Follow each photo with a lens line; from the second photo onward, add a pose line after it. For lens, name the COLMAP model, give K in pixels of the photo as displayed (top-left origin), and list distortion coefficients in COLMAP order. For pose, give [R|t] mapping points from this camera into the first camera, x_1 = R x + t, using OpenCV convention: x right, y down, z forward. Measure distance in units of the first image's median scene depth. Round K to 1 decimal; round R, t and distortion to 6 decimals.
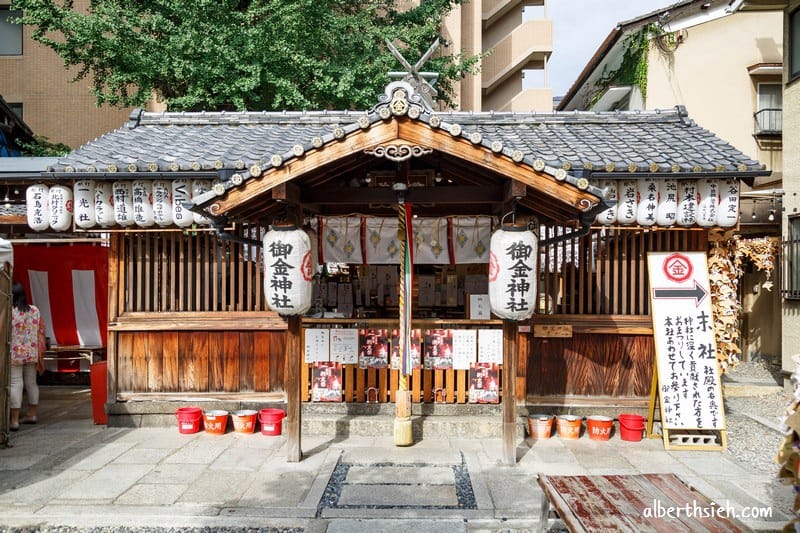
lens RADIAL K [[707.9, 0, 399.1], [0, 707.9, 264.2], [0, 0, 1]] dist [-0.007817, -0.002450]
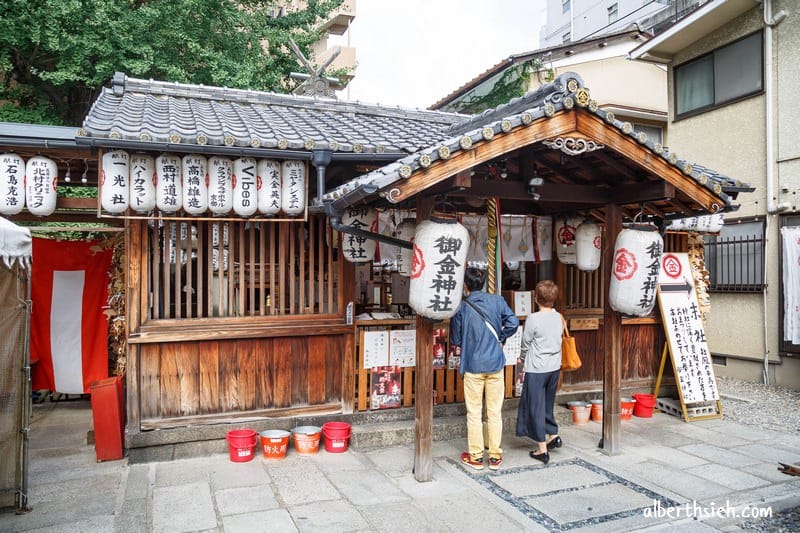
lens RADIAL K [[610.0, 0, 401.1], [0, 610.0, 264.1], [0, 0, 1]] dist [-0.062473, 0.011522]
pose [[0.912938, 0.003309, 0.408084, -0.424659], [-0.004989, 0.999983, 0.003054, 0.000848], [-0.408067, -0.004824, 0.912939, 0.268339]]
